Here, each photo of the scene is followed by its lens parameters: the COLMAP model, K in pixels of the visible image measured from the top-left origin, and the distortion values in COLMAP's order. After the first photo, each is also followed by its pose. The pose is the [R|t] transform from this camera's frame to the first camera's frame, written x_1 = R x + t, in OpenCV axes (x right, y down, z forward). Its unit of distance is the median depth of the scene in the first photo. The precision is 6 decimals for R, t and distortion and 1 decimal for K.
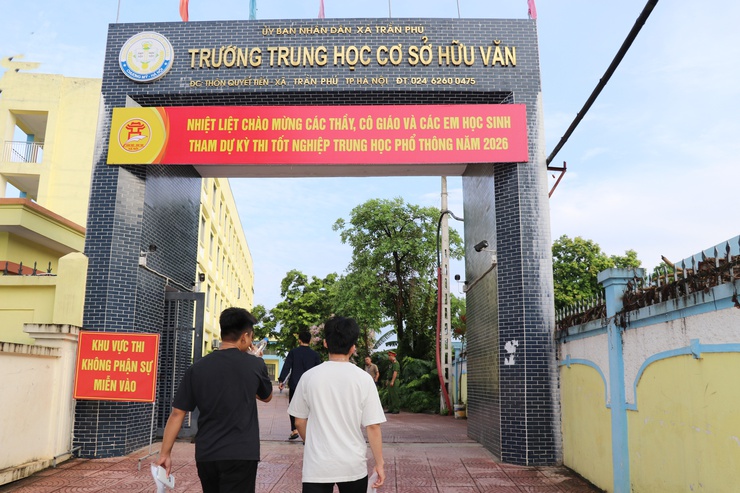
lens RADIAL K [[663.3, 0, 370.0], [0, 663.3, 246.5], [0, 0, 1]] dist [-0.065333, -0.124370]
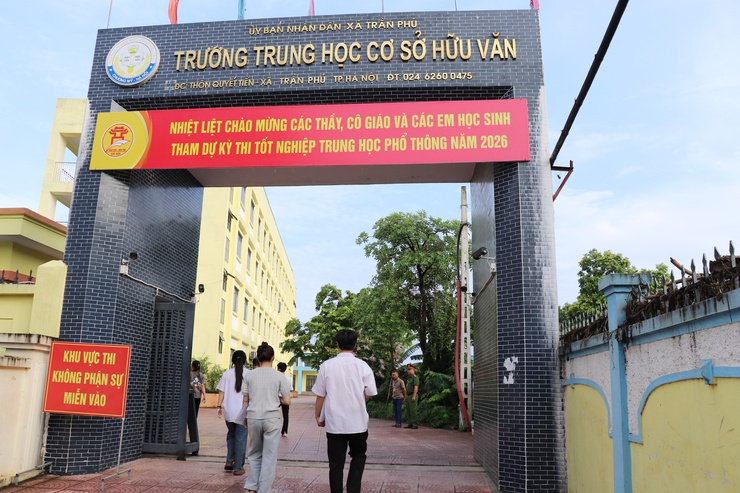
lens RADIAL K [[624.4, 0, 370.0], [0, 624.4, 246.5], [0, 0, 1]] dist [-0.112837, 0.006257]
pose [[0.997020, -0.003606, -0.077062, 0.082134], [0.001405, 0.999590, -0.028599, 0.014273], [0.077134, 0.028405, 0.996616, 0.127801]]
